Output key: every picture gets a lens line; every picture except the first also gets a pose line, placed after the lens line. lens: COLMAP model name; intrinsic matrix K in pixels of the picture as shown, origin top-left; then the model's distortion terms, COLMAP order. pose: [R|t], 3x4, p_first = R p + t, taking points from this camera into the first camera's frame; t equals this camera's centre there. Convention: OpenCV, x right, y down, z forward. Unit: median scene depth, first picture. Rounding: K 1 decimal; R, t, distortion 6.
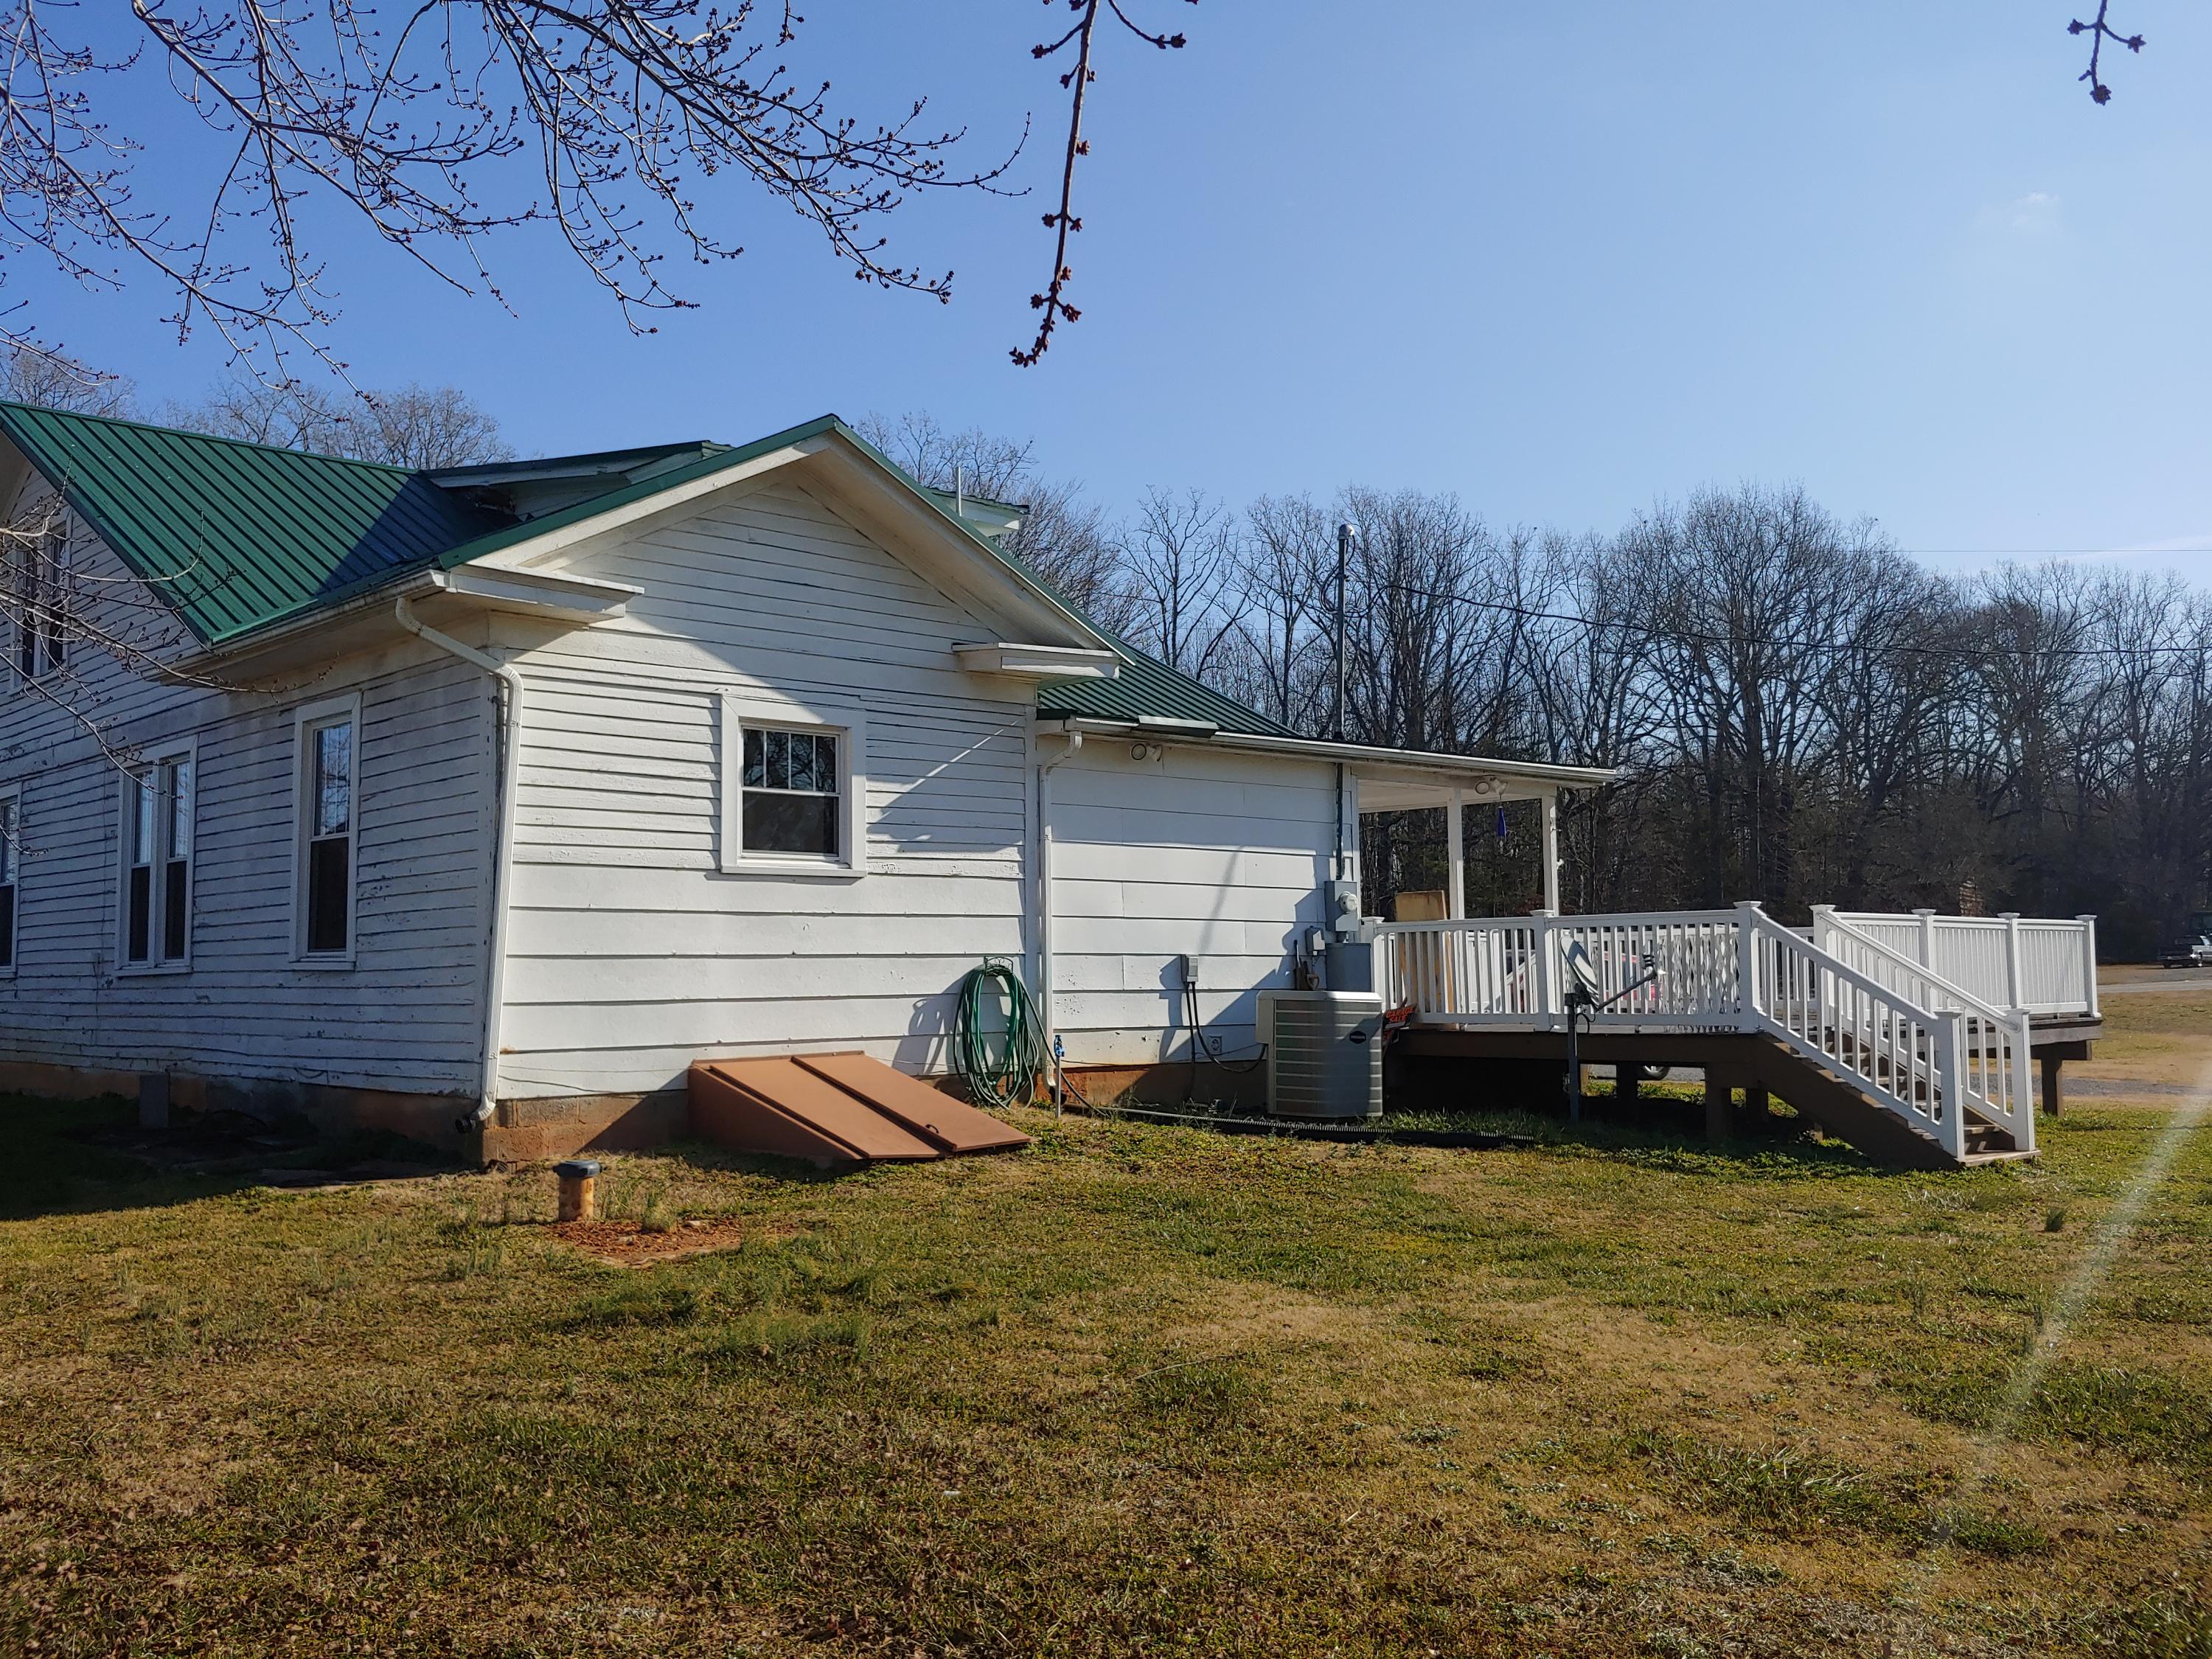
lens RADIAL K [[2032.9, 0, 1106.0], [0, 2032.9, 829.5], [0, 0, 1]] dist [-0.001740, 0.012268]
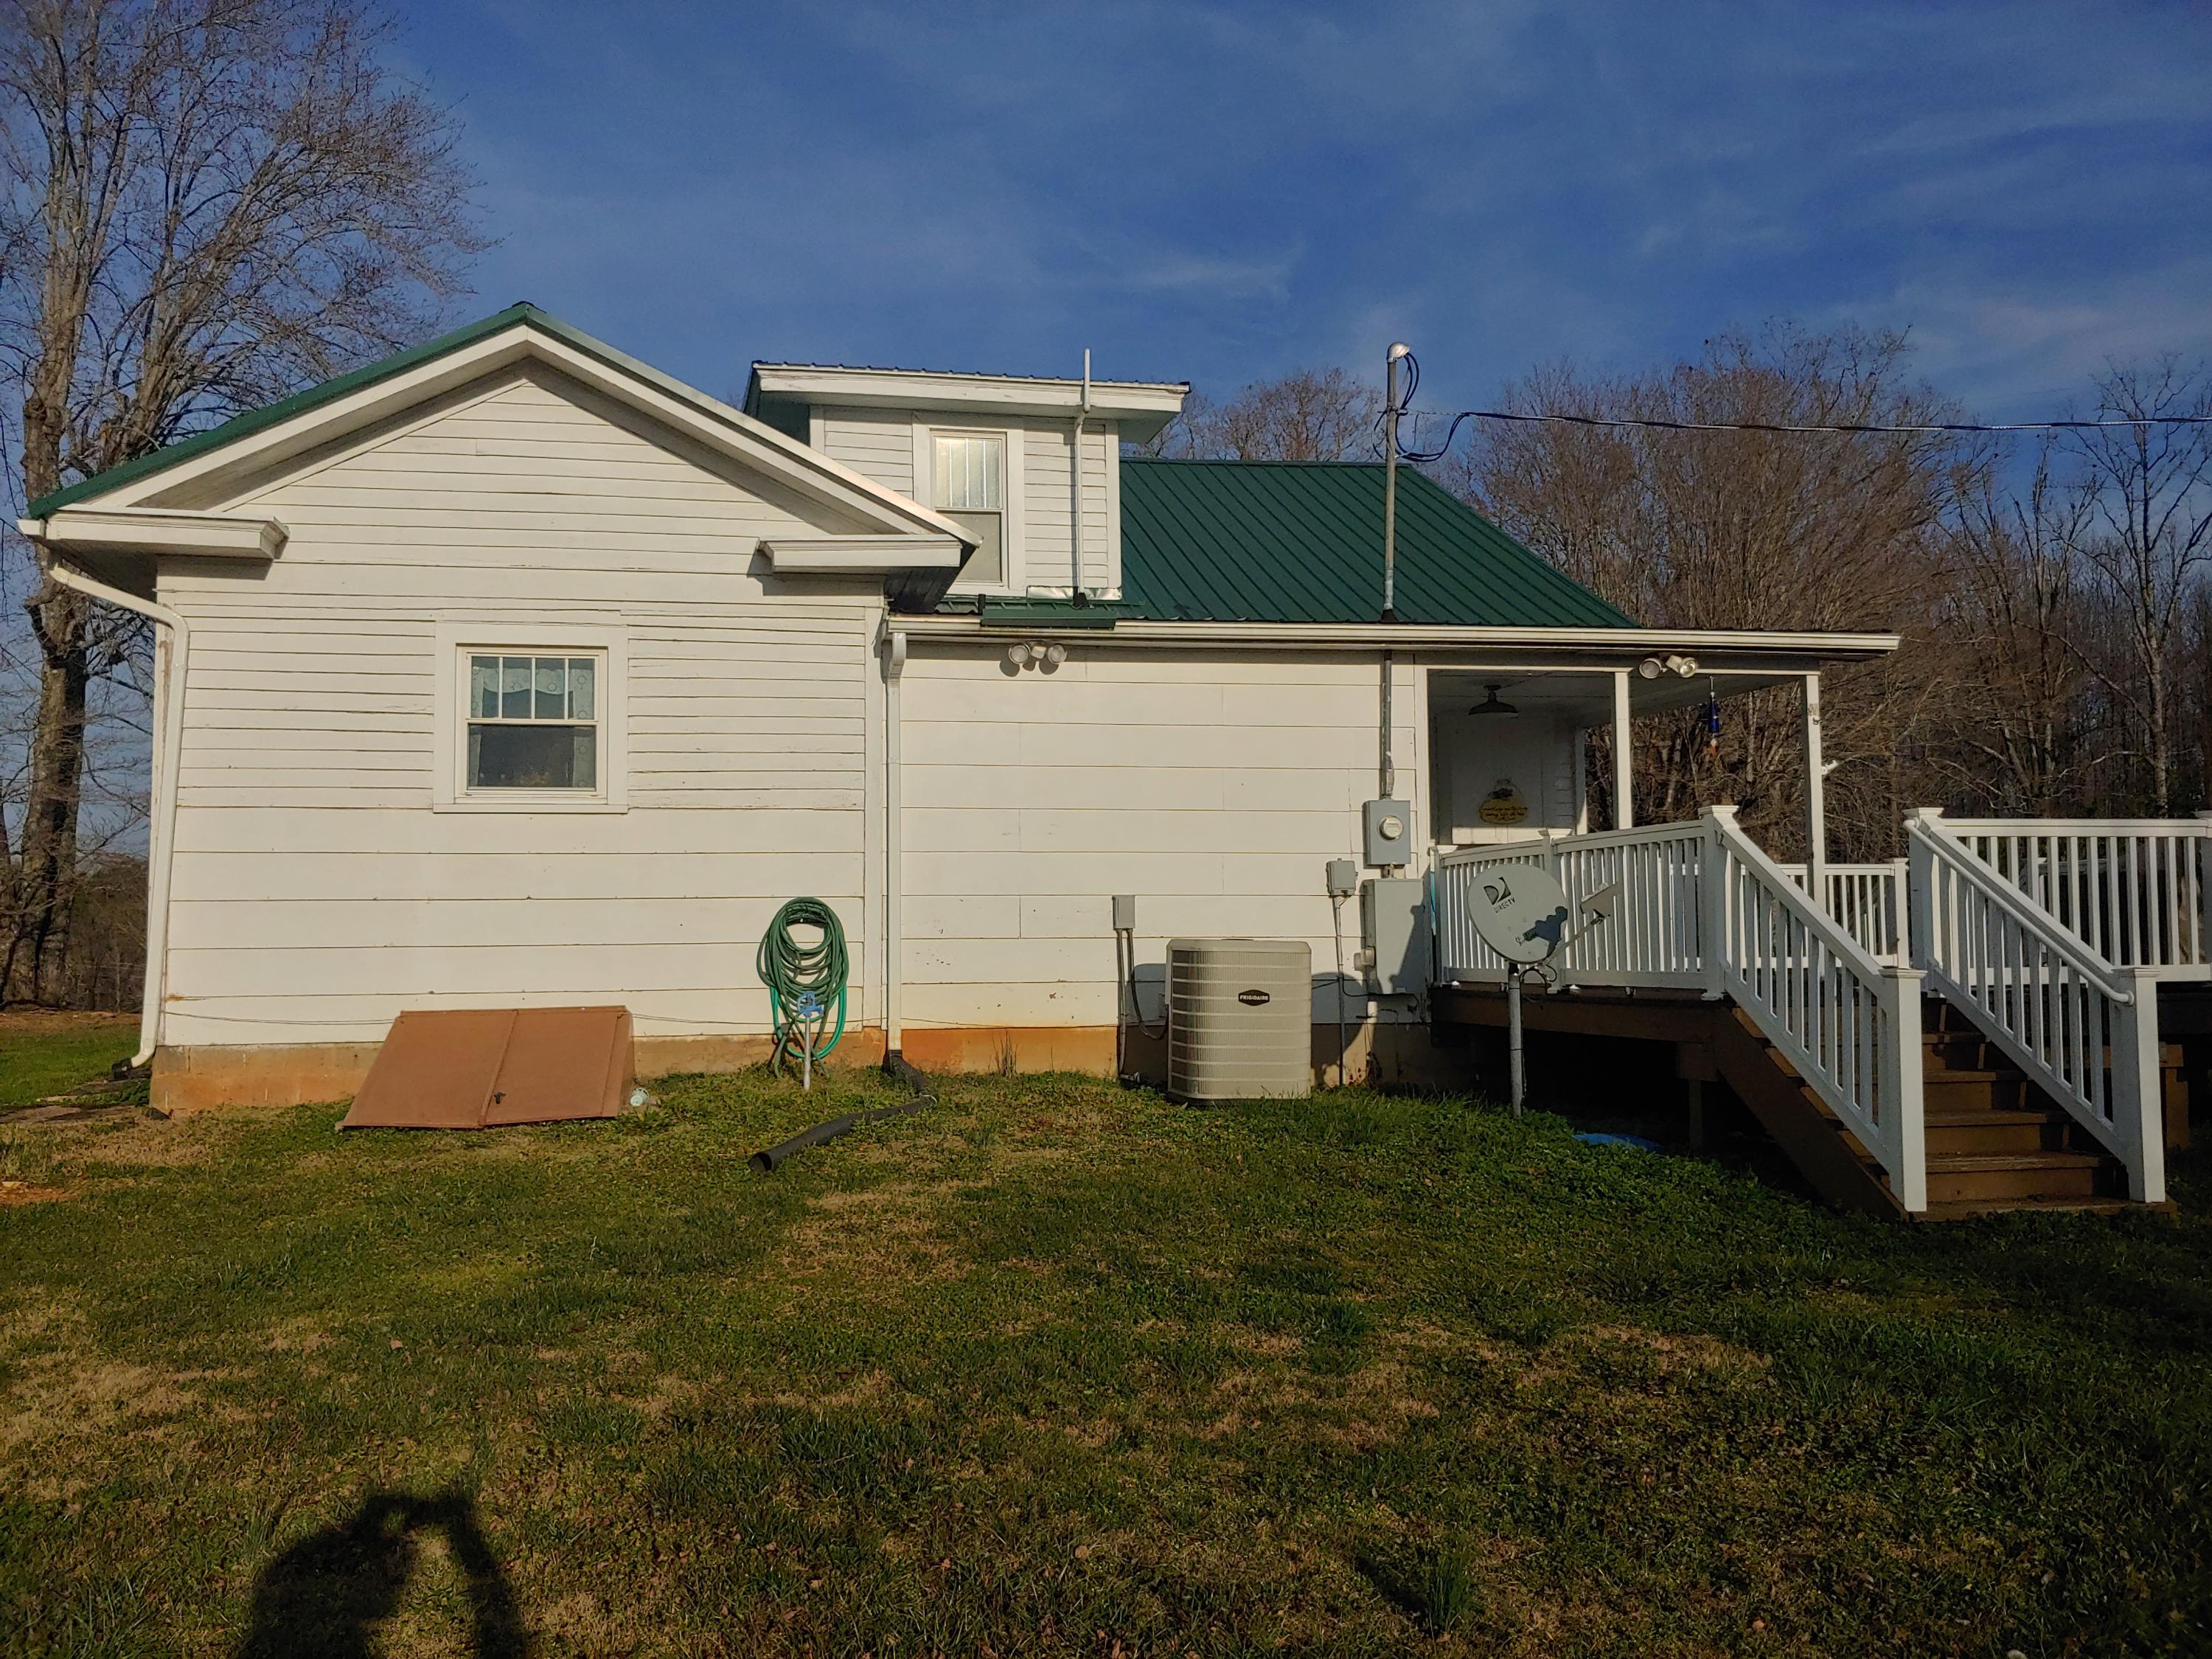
lens RADIAL K [[2032.9, 0, 1106.0], [0, 2032.9, 829.5], [0, 0, 1]] dist [-0.001740, 0.012268]
pose [[0.873833, -0.026031, -0.485529, 0.501812], [0.037595, 0.999194, 0.014092, 0.026488], [0.484770, -0.030568, 0.874107, 0.311781]]
